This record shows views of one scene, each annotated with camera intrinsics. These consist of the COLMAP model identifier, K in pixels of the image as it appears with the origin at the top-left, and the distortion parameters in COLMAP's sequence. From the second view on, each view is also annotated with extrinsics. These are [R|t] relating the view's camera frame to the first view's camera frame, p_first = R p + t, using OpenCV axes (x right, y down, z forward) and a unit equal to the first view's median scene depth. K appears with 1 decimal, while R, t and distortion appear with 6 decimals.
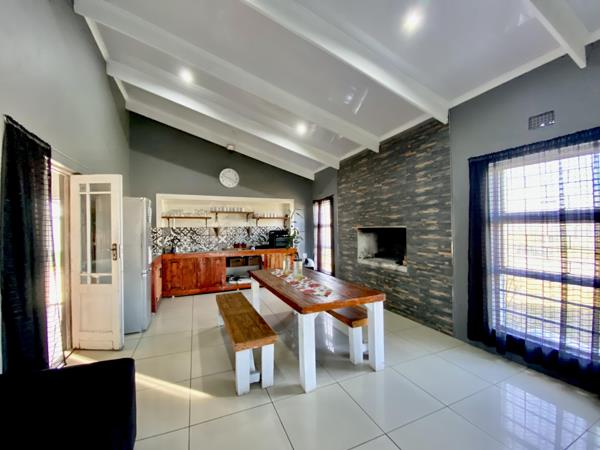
lens RADIAL K [[243.3, 0, 298.2], [0, 243.3, 223.7], [0, 0, 1]] dist [0.009336, -0.014399]
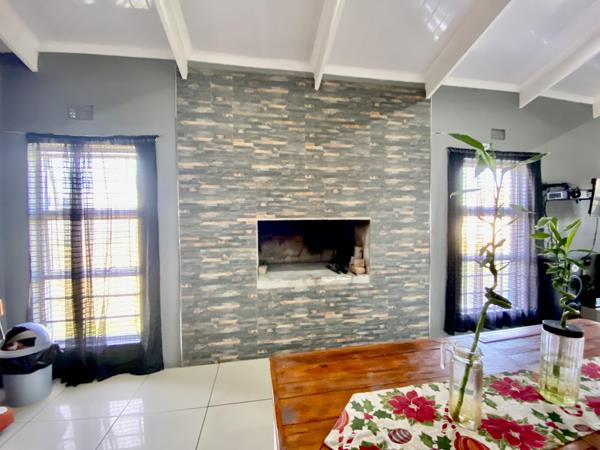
lens RADIAL K [[243.3, 0, 299.5], [0, 243.3, 225.9], [0, 0, 1]] dist [0.009336, -0.014399]
pose [[0.231836, -0.012904, 0.972669, -0.216891], [-0.013882, 0.999766, 0.016573, 0.019200], [-0.972656, -0.017345, 0.231602, 0.786227]]
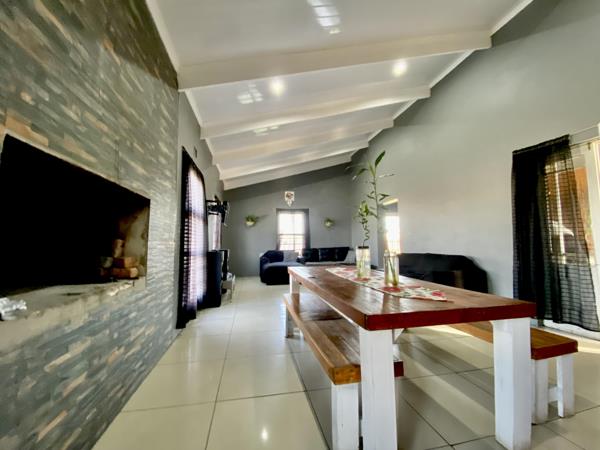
lens RADIAL K [[243.3, 0, 299.6], [0, 243.3, 230.2], [0, 0, 1]] dist [0.009336, -0.014399]
pose [[-0.979893, 0.023961, 0.198078, 0.023871], [0.007924, 0.996653, -0.081360, 0.094237], [-0.199364, -0.078155, -0.976804, 1.089756]]
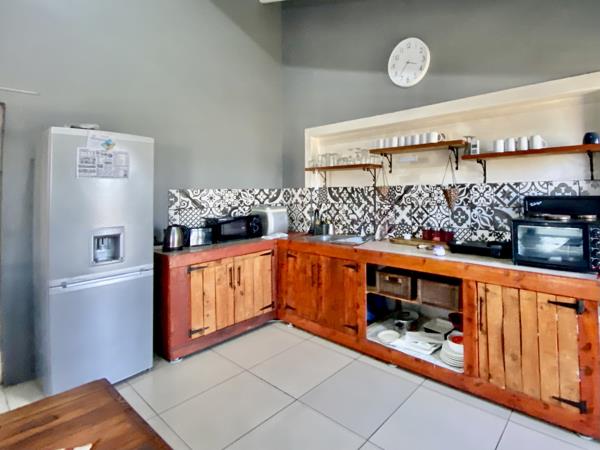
lens RADIAL K [[318.0, 0, 366.3], [0, 318.0, 179.2], [0, 0, 1]] dist [0.004845, -0.002798]
pose [[0.511096, -0.024559, -0.859173, 0.149073], [0.021830, 0.999640, -0.015588, 0.012169], [0.859247, -0.010789, 0.511448, 0.814856]]
